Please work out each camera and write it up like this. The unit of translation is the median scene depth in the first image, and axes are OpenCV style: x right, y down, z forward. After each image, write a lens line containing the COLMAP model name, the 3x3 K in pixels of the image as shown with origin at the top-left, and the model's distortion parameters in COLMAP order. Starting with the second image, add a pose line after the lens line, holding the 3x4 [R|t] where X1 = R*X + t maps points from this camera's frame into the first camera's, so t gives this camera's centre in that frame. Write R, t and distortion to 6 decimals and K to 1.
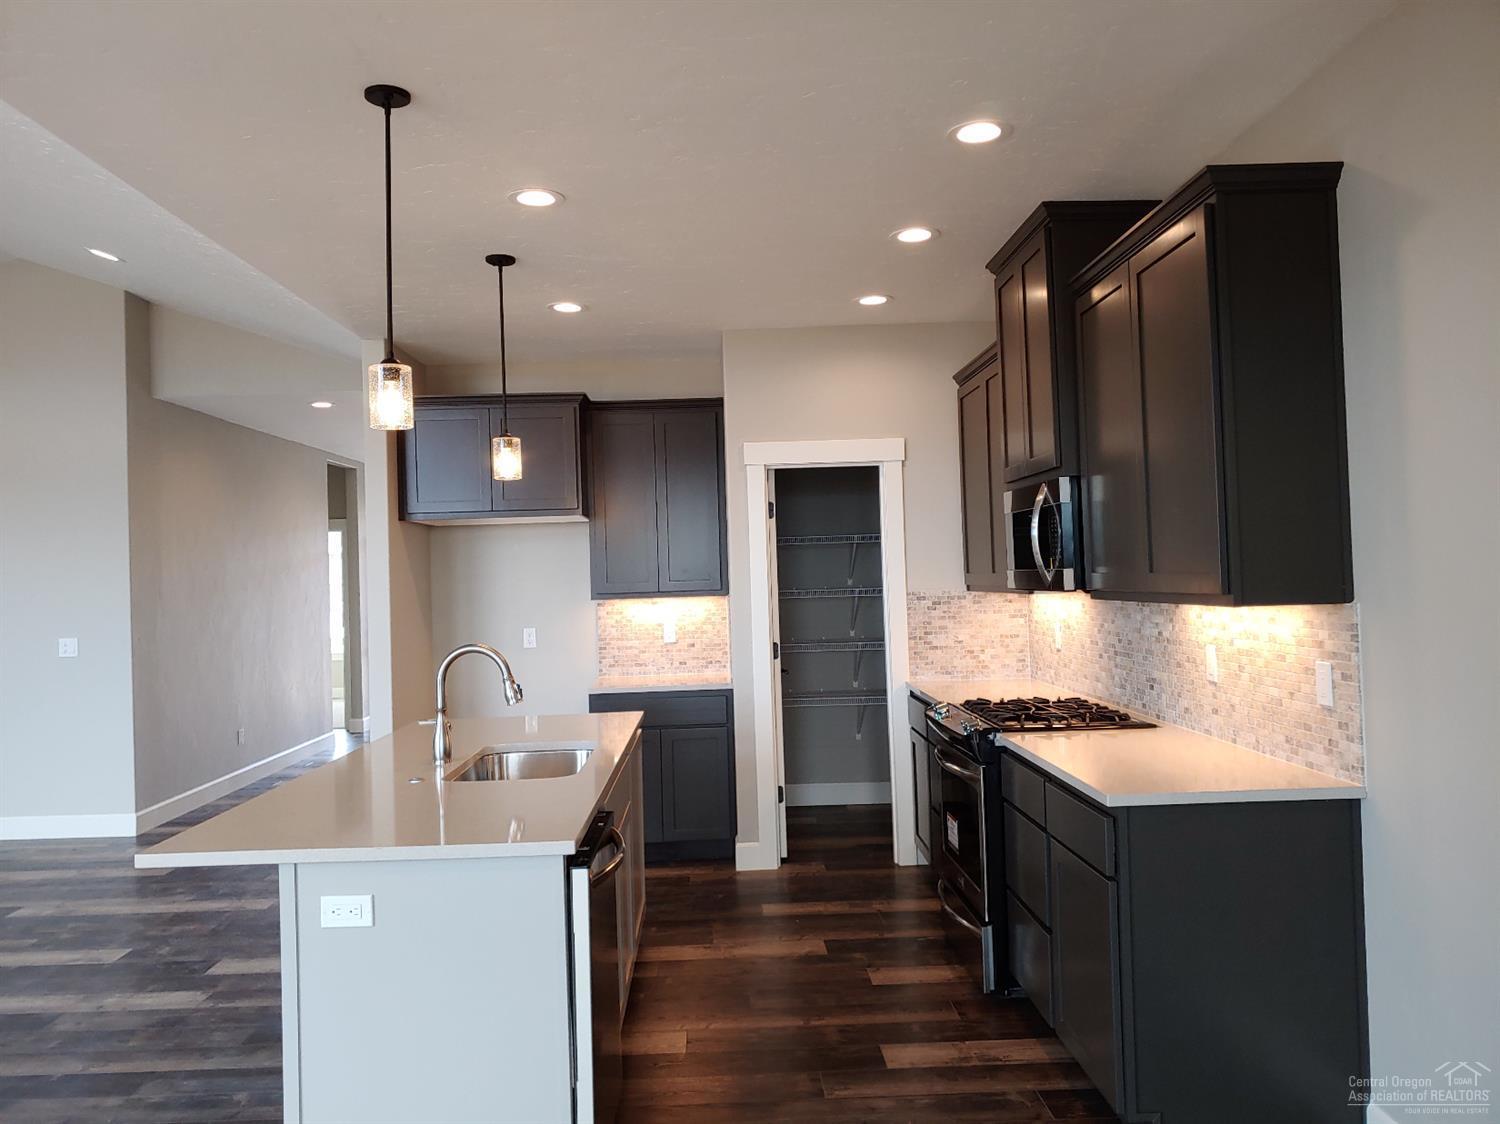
lens RADIAL K [[1154.1, 0, 750.0], [0, 1154.1, 562.0], [0, 0, 1]] dist [0.002120, -0.016789]
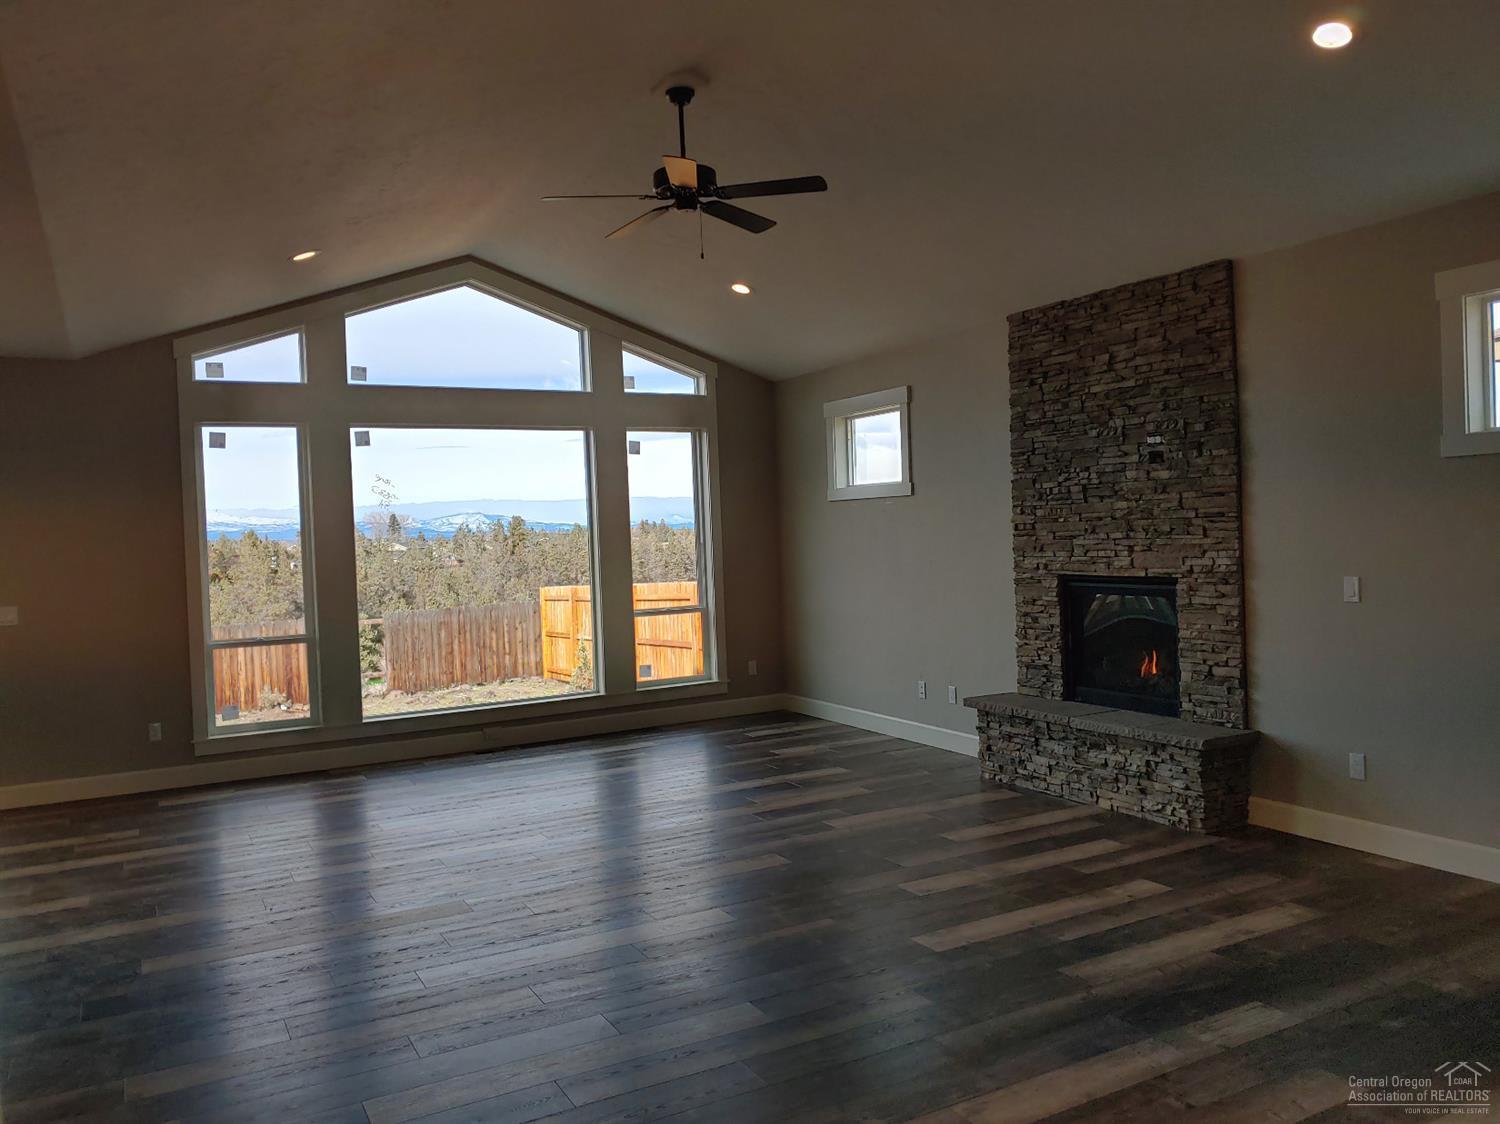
lens RADIAL K [[1154.1, 0, 750.0], [0, 1154.1, 562.0], [0, 0, 1]] dist [0.002120, -0.016789]
pose [[-0.885174, 0.077017, -0.458840, -0.488752], [0.068040, 0.997030, 0.036093, 0.021597], [0.460257, 0.000729, -0.887785, 1.784648]]
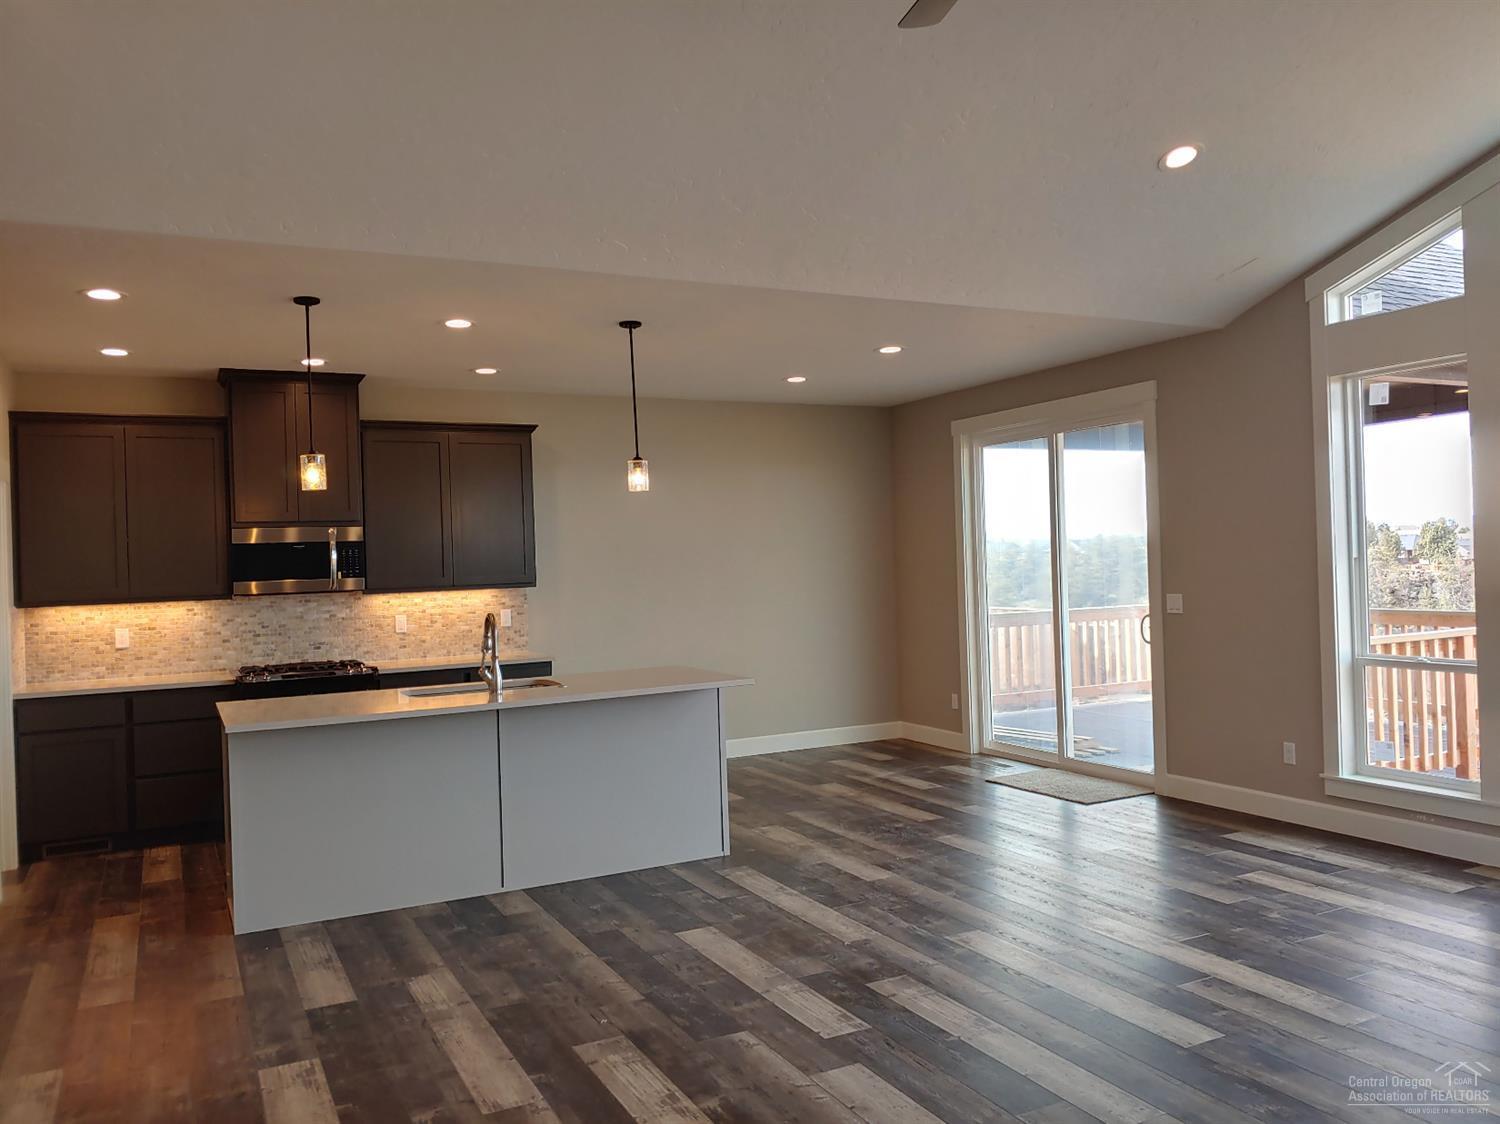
lens RADIAL K [[1154.1, 0, 750.0], [0, 1154.1, 562.0], [0, 0, 1]] dist [0.002120, -0.016789]
pose [[-0.430841, 0.042848, 0.901410, -1.450467], [0.038380, 0.998838, -0.029135, 0.051298], [-0.901611, 0.022043, -0.431985, 1.112045]]
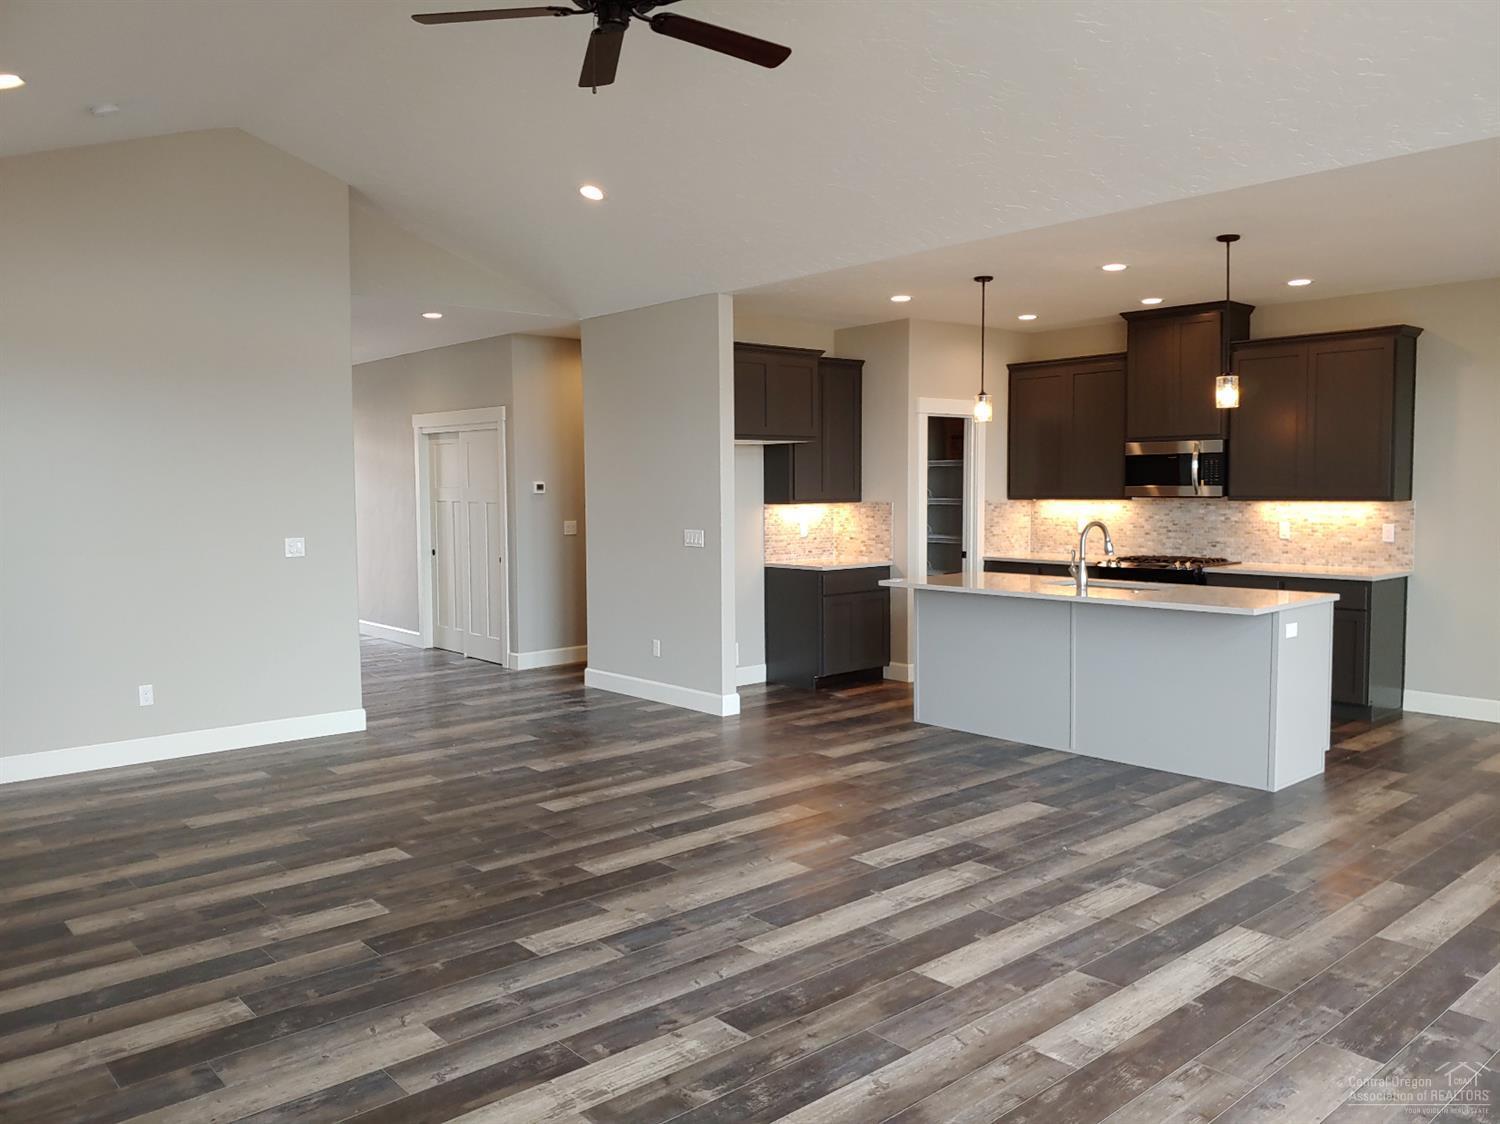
lens RADIAL K [[1131.6, 0, 772.6], [0, 1131.6, 587.7], [0, 0, 1]] dist [0.002024, -0.006069]
pose [[0.757025, -0.034552, 0.652471, -1.442481], [-0.020727, 0.996828, 0.076837, 0.042848], [-0.653057, -0.071691, 0.753908, 0.010837]]
